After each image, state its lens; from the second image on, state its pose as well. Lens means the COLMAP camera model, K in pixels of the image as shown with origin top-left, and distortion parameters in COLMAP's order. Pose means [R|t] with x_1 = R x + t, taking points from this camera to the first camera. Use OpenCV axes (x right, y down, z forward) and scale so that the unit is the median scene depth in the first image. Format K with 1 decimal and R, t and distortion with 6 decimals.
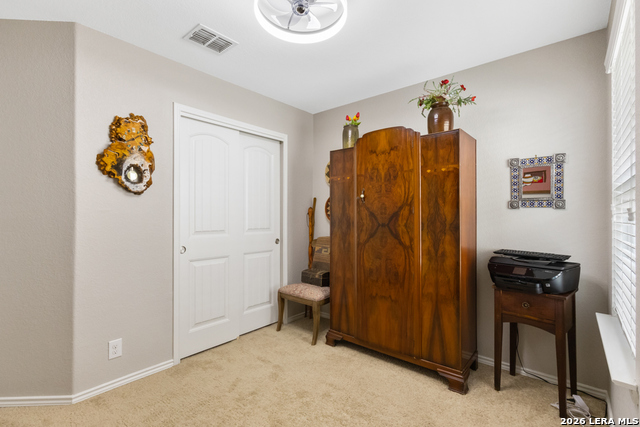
lens RADIAL K [[297.2, 0, 322.8], [0, 297.2, 211.0], [0, 0, 1]] dist [-0.007837, 0.003759]
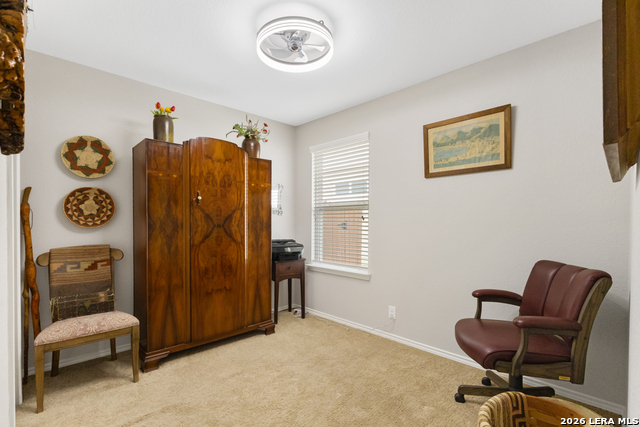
lens RADIAL K [[297.2, 0, 320.8], [0, 297.2, 218.8], [0, 0, 1]] dist [-0.007837, 0.003759]
pose [[0.101644, 0.001351, 0.994820, -0.831466], [-0.021619, 0.999766, 0.000851, 0.010853], [-0.994586, -0.021593, 0.101650, 0.483979]]
